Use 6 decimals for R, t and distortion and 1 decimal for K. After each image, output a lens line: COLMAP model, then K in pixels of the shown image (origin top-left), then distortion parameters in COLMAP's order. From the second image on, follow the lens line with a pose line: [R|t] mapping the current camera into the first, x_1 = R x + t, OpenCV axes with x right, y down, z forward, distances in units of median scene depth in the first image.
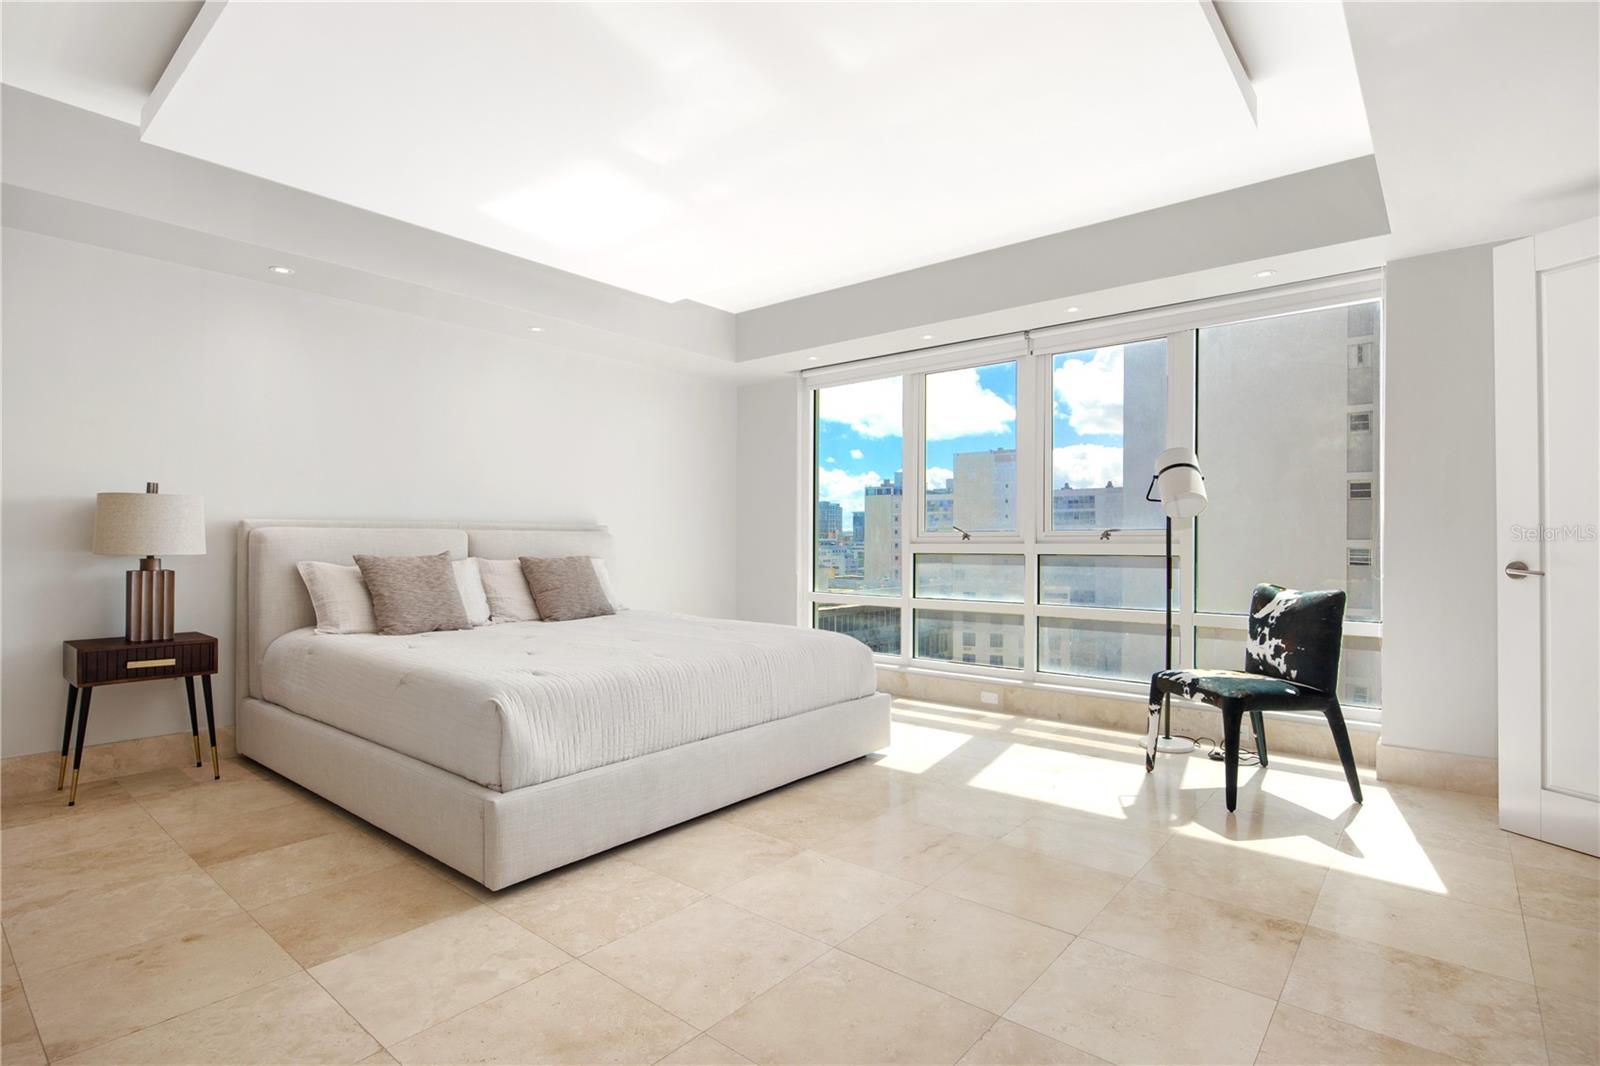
lens RADIAL K [[791.6, 0, 799.5], [0, 791.6, 545.0], [0, 0, 1]] dist [-0.006206, -0.000333]
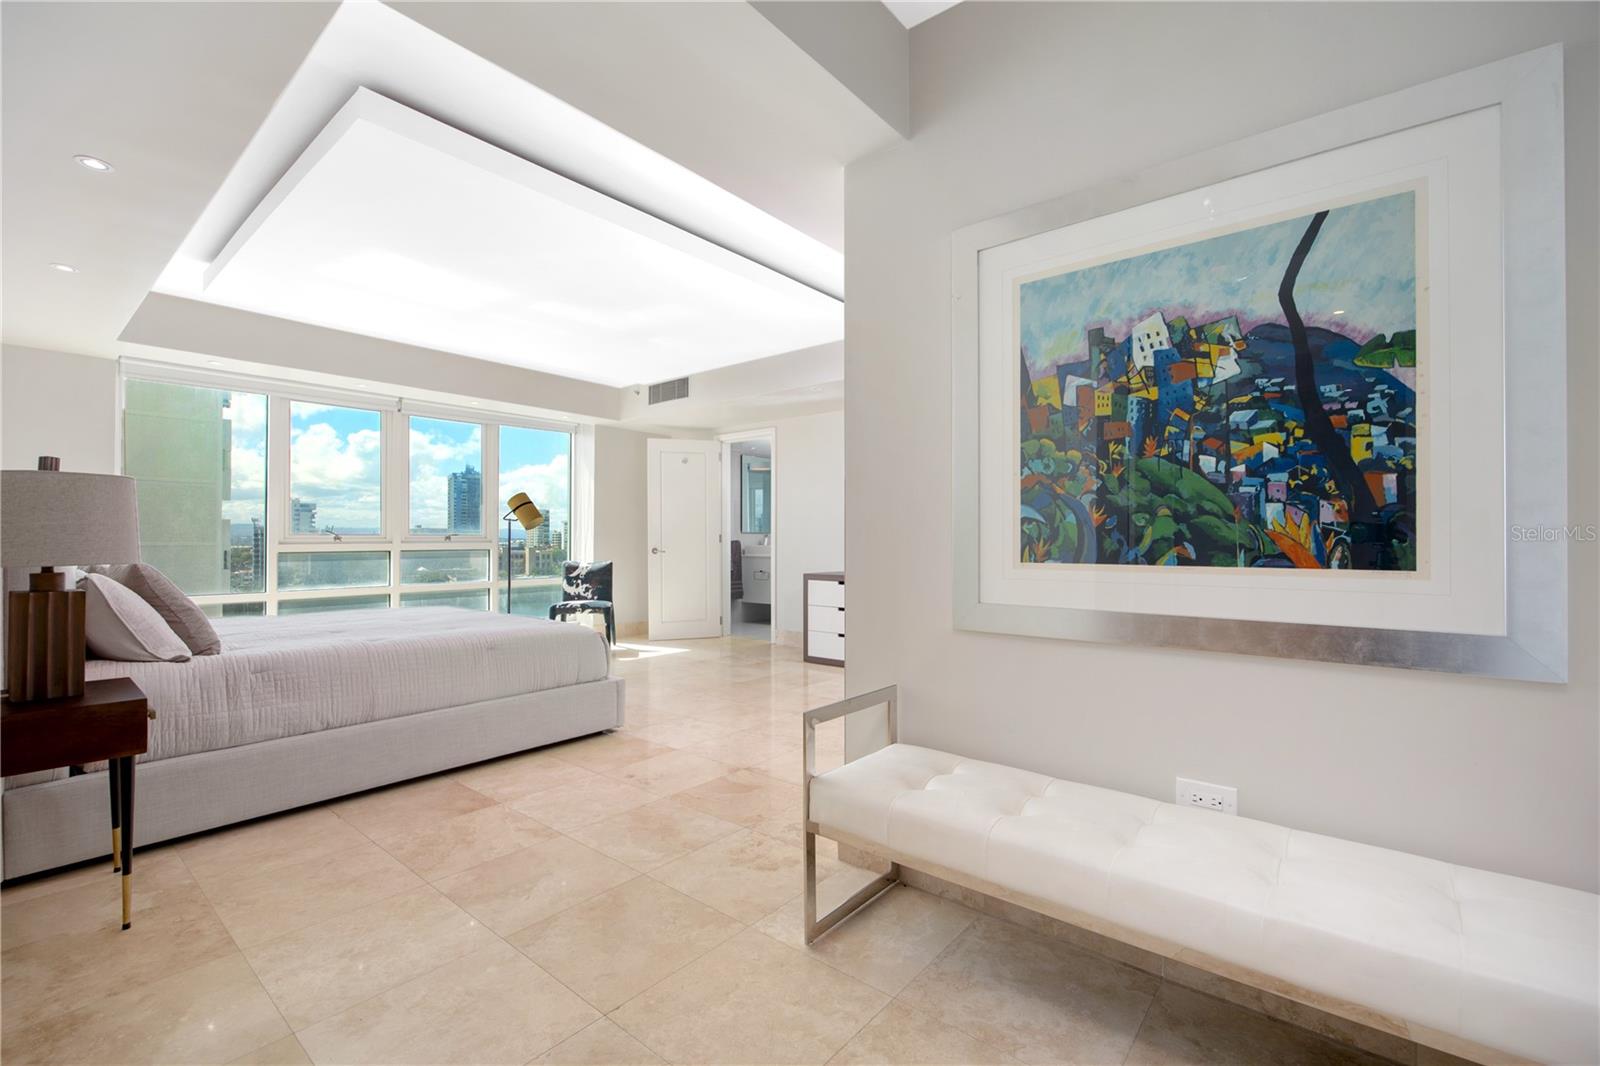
lens RADIAL K [[706.4, 0, 794.8], [0, 706.4, 532.3], [0, 0, 1]] dist [-0.000271, -0.000156]
pose [[-0.011138, 0.010553, 0.999882, -1.462985], [0.003709, 0.999938, -0.010512, -0.008274], [-0.999931, 0.003591, -0.011177, 0.416814]]
